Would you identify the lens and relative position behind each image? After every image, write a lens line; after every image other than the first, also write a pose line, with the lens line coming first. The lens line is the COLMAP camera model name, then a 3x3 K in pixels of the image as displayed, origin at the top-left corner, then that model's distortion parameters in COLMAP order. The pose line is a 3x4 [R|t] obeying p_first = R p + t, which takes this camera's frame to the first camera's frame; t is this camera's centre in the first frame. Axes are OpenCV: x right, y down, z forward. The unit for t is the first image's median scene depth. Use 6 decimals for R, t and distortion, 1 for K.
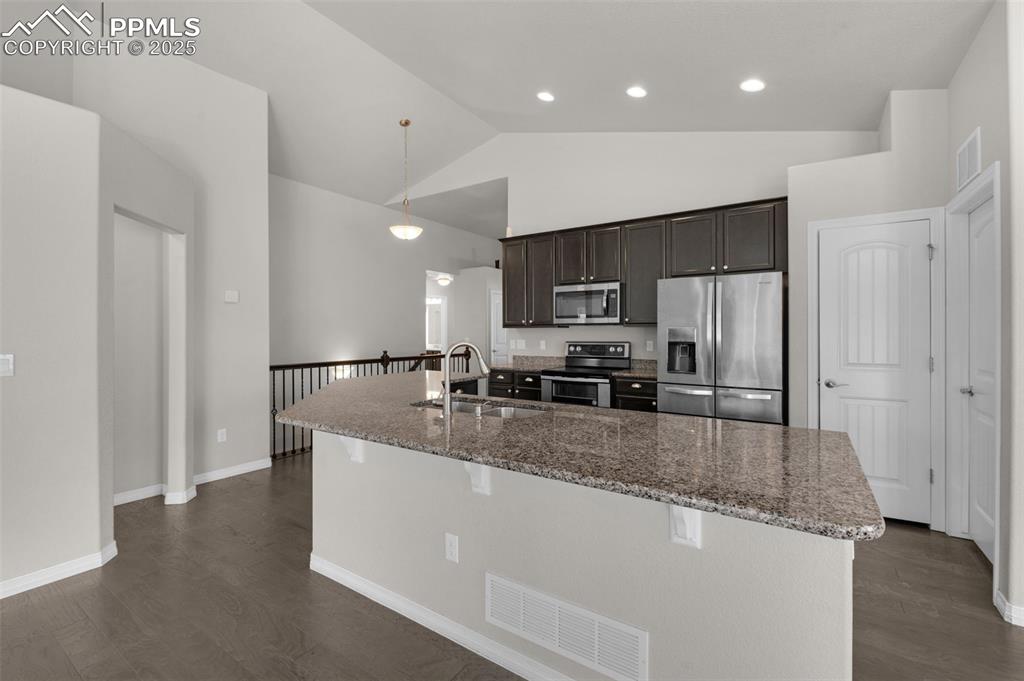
lens RADIAL K [[443.1, 0, 510.9], [0, 443.1, 335.2], [0, 0, 1]] dist [0.033413, 0.000360]
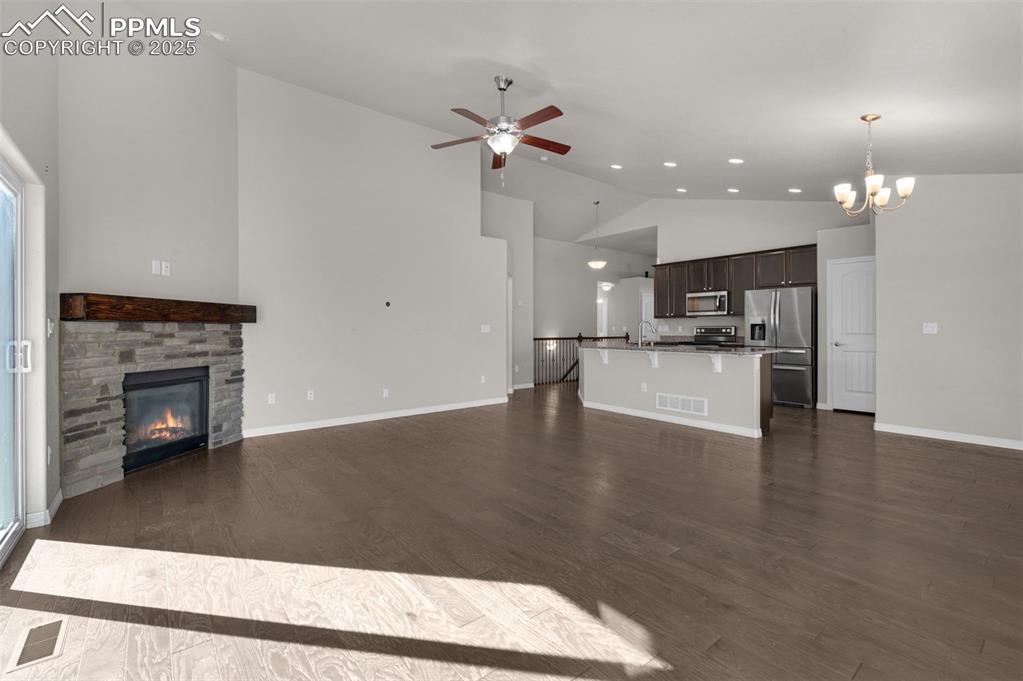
lens RADIAL K [[442.6, 0, 512.9], [0, 442.6, 331.5], [0, 0, 1]] dist [0.033413, 0.000360]
pose [[0.955629, 0.002479, -0.294561, -0.036053], [-0.002511, 0.999997, 0.000270, 0.035949], [0.294561, 0.000482, 0.955633, -0.806330]]
